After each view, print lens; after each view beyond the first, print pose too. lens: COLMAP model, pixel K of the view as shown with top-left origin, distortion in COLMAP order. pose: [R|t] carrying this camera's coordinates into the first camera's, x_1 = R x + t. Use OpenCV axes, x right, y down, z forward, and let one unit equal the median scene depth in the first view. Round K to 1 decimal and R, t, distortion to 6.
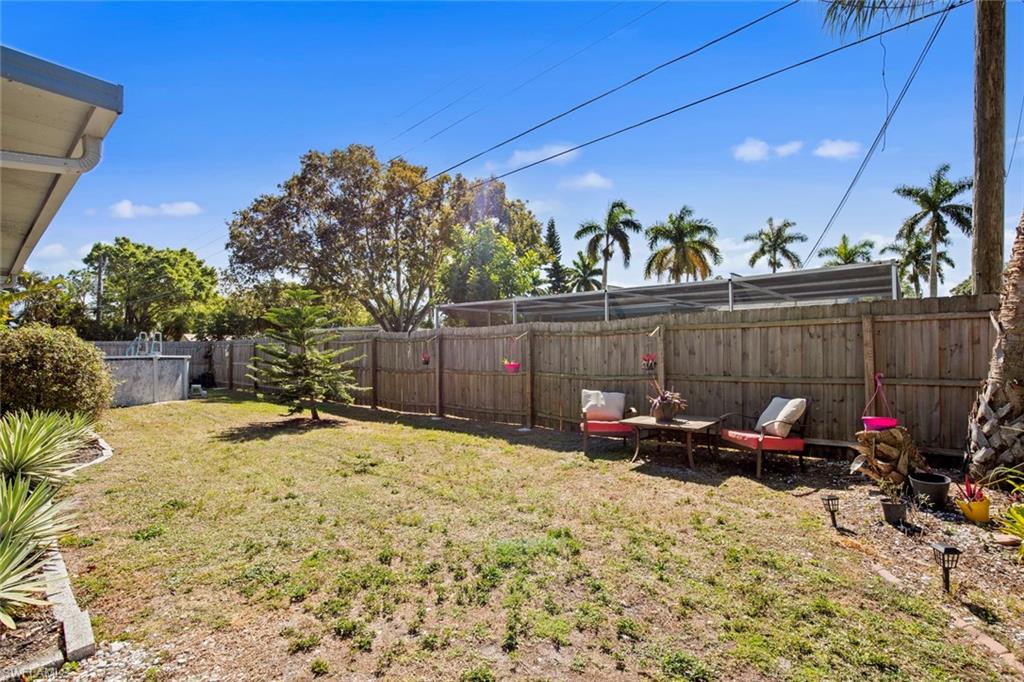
lens RADIAL K [[475.2, 0, 512.0], [0, 475.2, 341.0], [0, 0, 1]] dist [-0.006563, -0.000338]
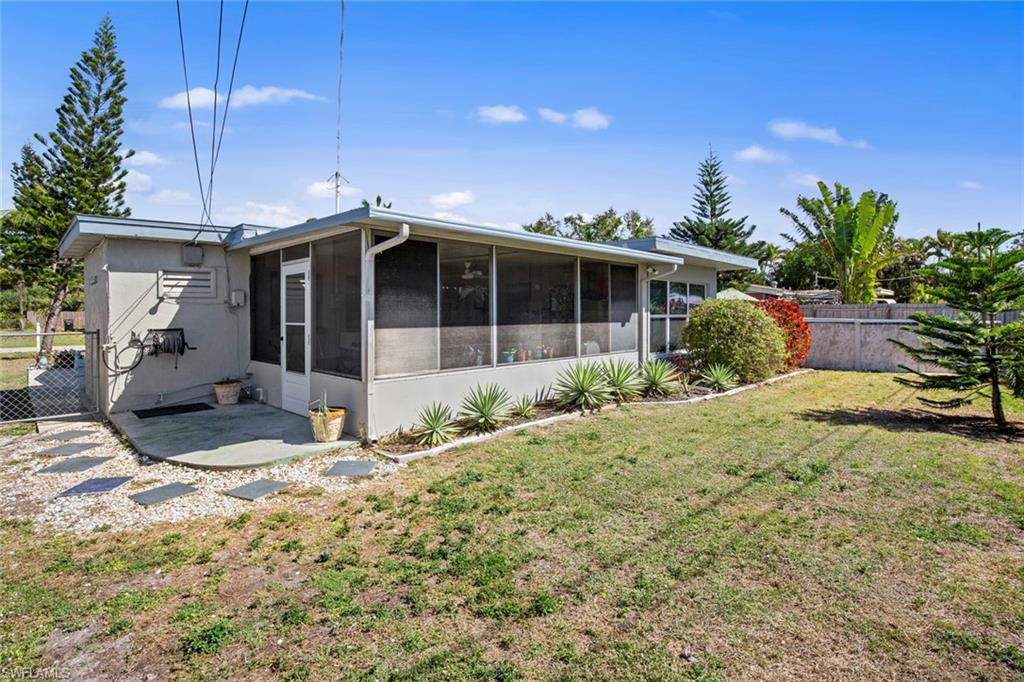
lens RADIAL K [[483.3, 0, 512.0], [0, 483.3, 341.0], [0, 0, 1]] dist [-0.019115, -0.000030]
pose [[-0.085600, 0.052932, -0.994923, 0.285043], [0.036223, 0.998093, 0.049985, -0.003231], [0.995671, -0.031761, -0.087354, 0.379361]]
